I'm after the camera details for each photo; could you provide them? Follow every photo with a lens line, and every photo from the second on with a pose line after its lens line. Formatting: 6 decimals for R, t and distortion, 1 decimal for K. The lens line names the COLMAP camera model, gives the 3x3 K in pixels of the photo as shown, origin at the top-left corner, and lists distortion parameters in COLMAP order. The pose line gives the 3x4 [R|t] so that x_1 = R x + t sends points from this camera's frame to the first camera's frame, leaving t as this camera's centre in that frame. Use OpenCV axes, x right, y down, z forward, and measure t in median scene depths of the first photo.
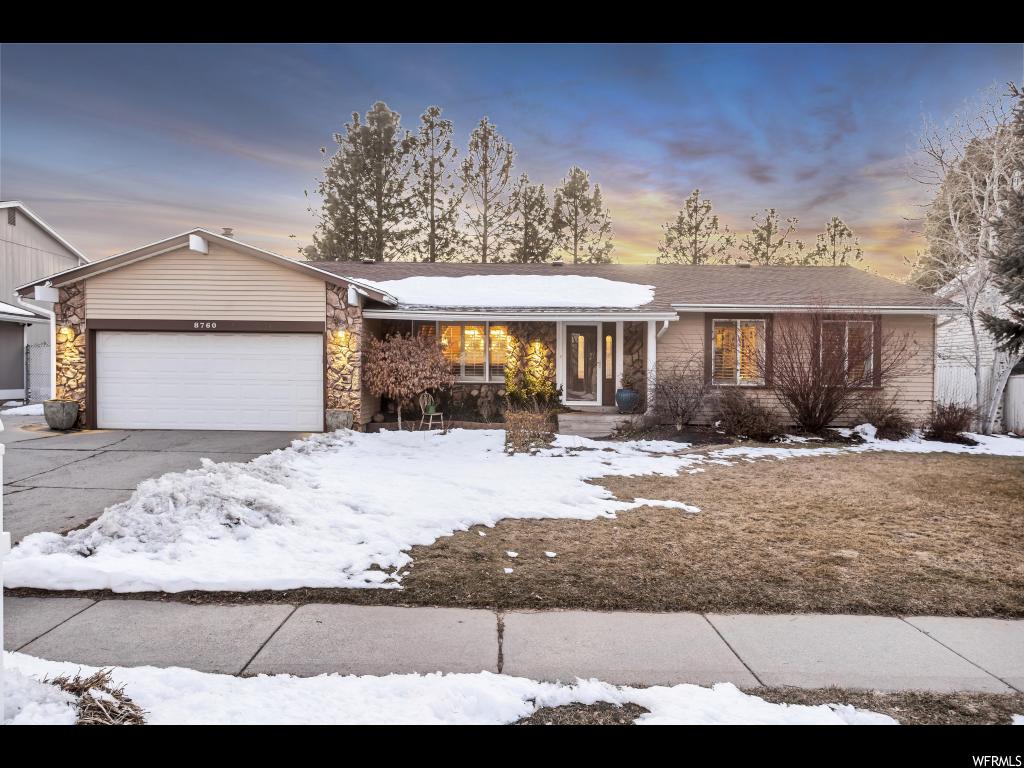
lens RADIAL K [[697.3, 0, 505.9], [0, 697.3, 393.9], [0, 0, 1]] dist [-0.008991, -0.008283]
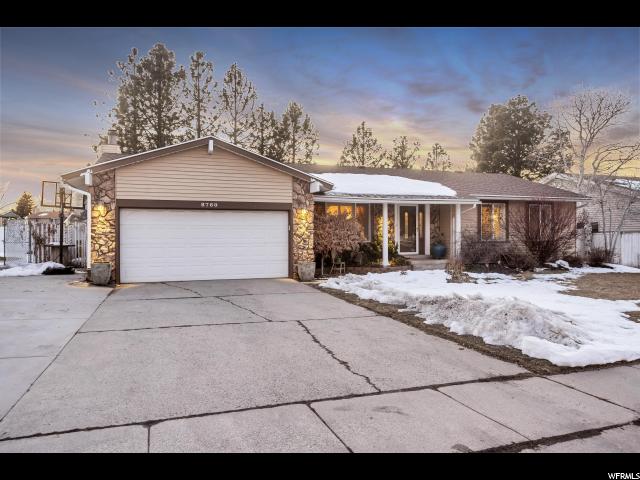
lens RADIAL K [[468.3, 0, 321.3], [0, 468.3, 236.3], [0, 0, 1]] dist [0.001491, -0.004094]
pose [[0.933976, -0.015778, 0.356988, -0.549645], [0.025085, 0.999455, -0.021455, -0.009808], [-0.356455, 0.028994, 0.933863, 0.046434]]
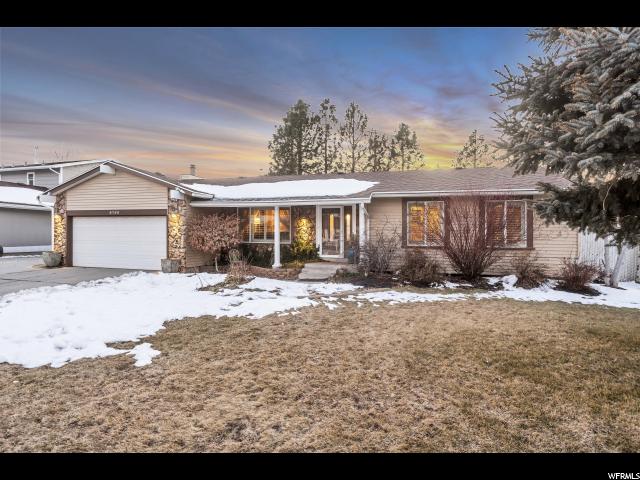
lens RADIAL K [[338.4, 0, 325.3], [0, 338.4, 235.0], [0, 0, 1]] dist [-0.023075, 0.001299]
pose [[0.964204, -0.003600, -0.265137, 0.349380], [-0.005250, 0.999453, -0.032664, -0.011641], [0.265109, 0.032887, 0.963657, 0.278132]]
